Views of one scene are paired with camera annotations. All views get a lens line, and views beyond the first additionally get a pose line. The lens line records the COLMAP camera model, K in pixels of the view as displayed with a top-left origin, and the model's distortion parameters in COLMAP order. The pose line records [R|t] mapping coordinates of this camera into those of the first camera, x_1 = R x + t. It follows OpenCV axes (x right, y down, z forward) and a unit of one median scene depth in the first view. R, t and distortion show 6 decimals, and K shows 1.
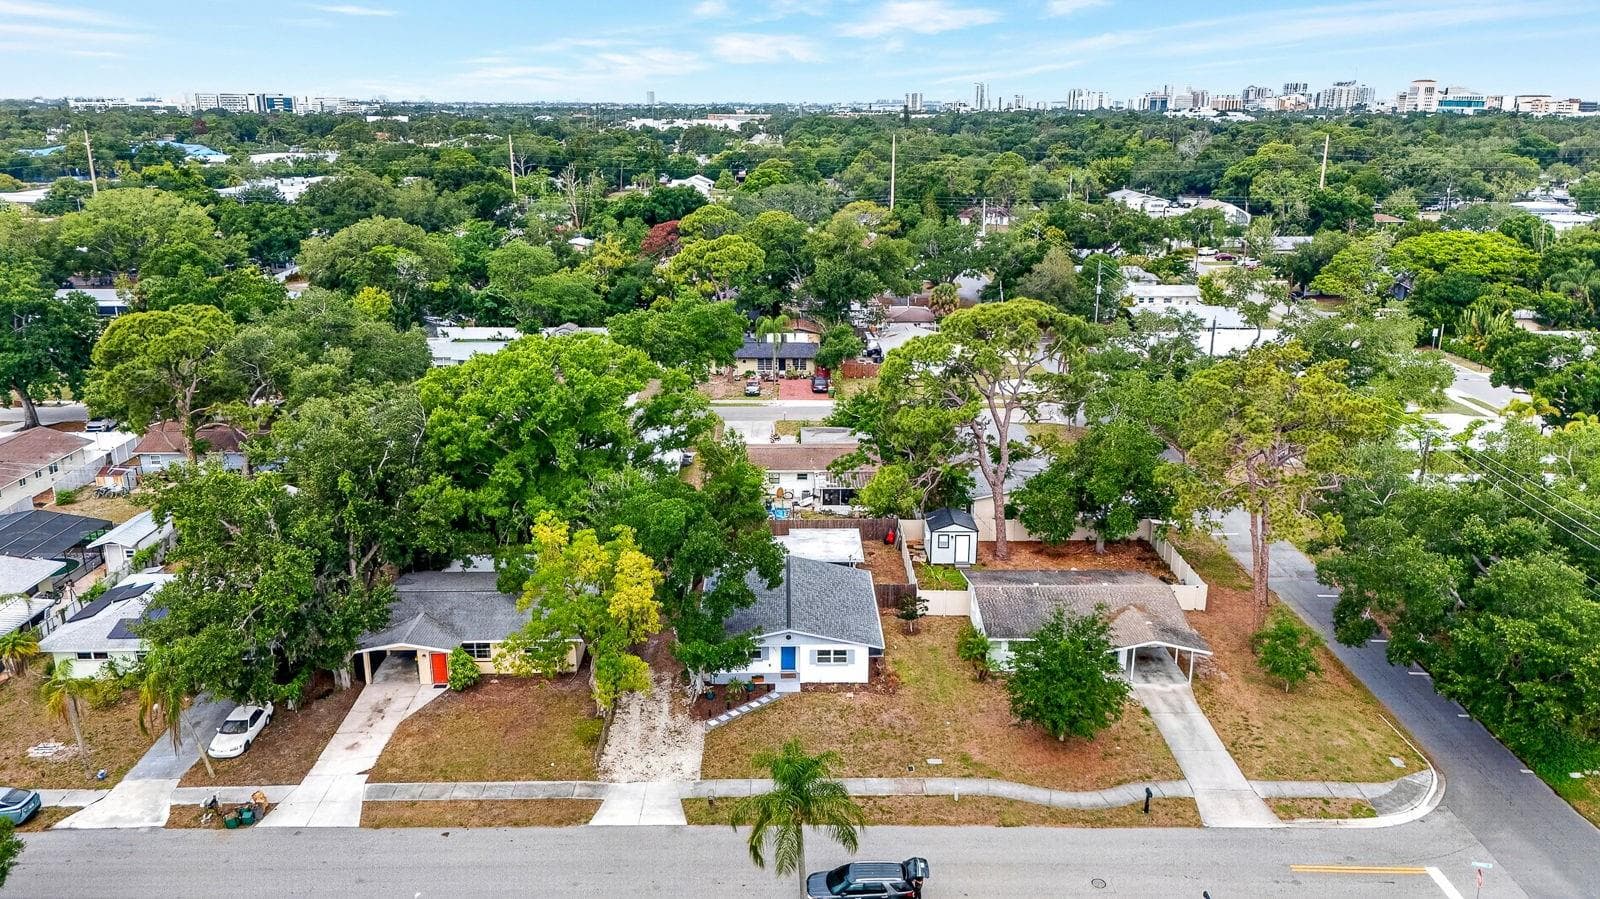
lens RADIAL K [[1159.9, 0, 791.6], [0, 1159.9, 453.8], [0, 0, 1]] dist [0.020334, -0.001455]
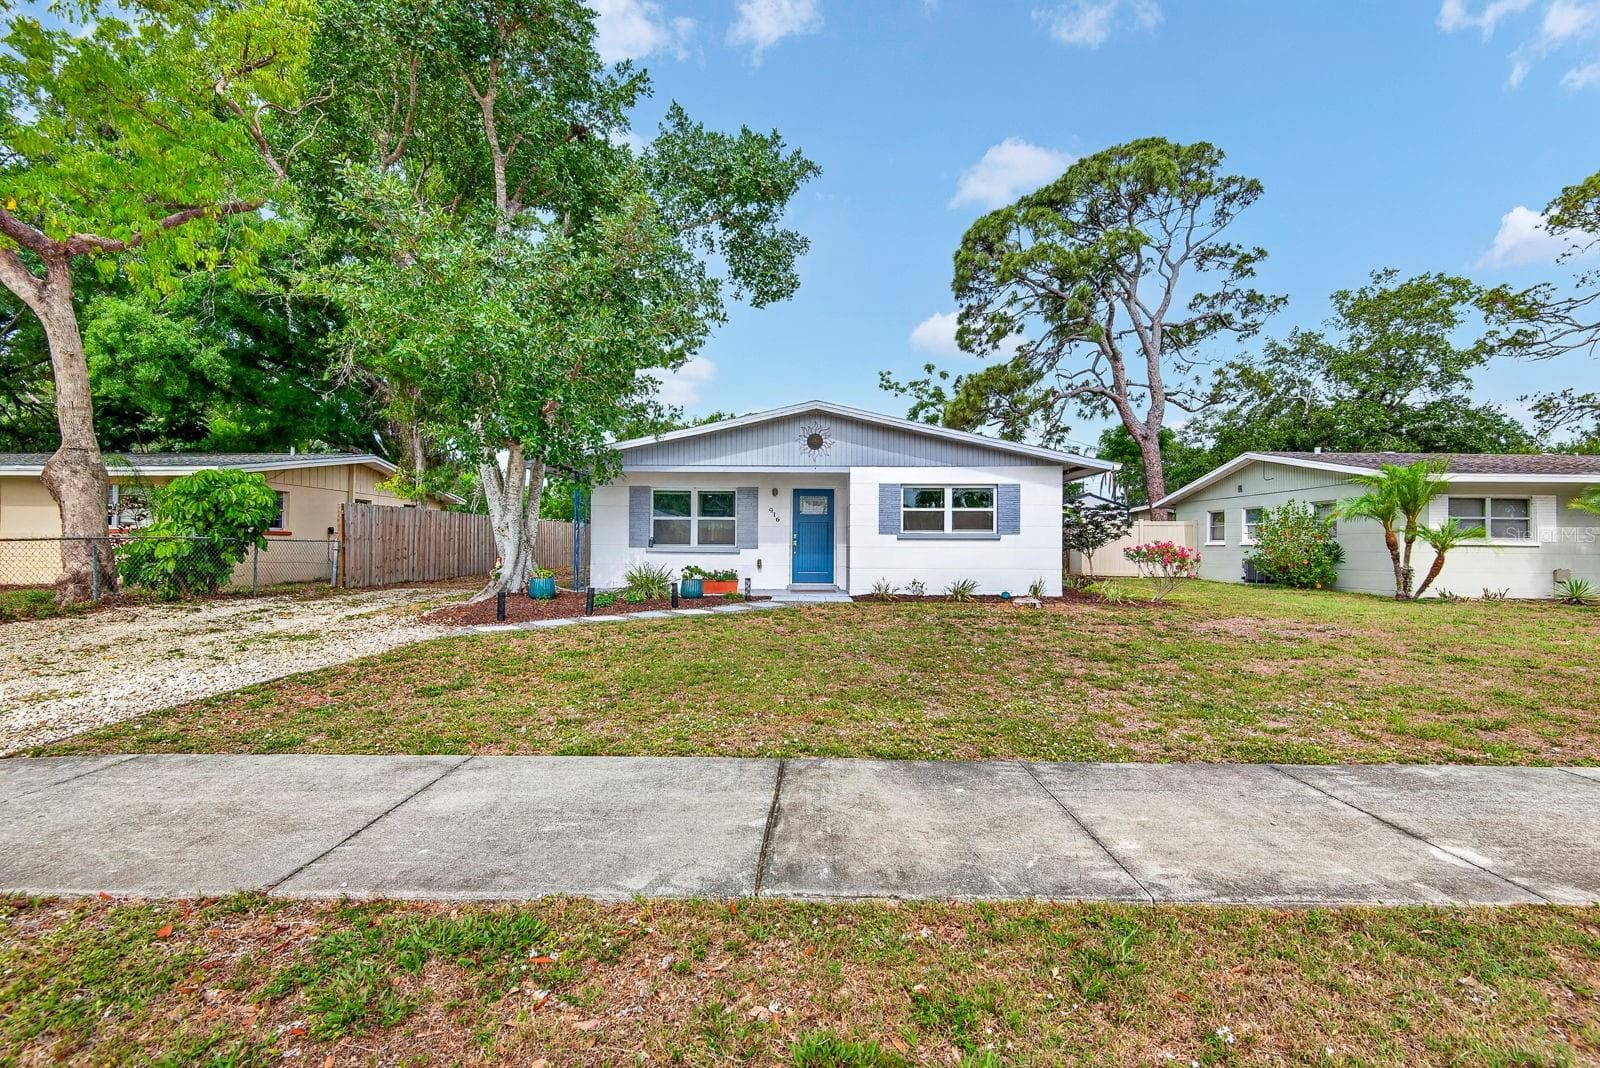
lens RADIAL K [[719.6, 0, 792.6], [0, 719.6, 545.2], [0, 0, 1]] dist [0.002426, -0.000440]
pose [[0.999748, 0.008817, -0.020629, -0.004617], [-0.014487, 0.955840, -0.293529, 0.244818], [0.017130, 0.293754, 0.955728, 0.813262]]
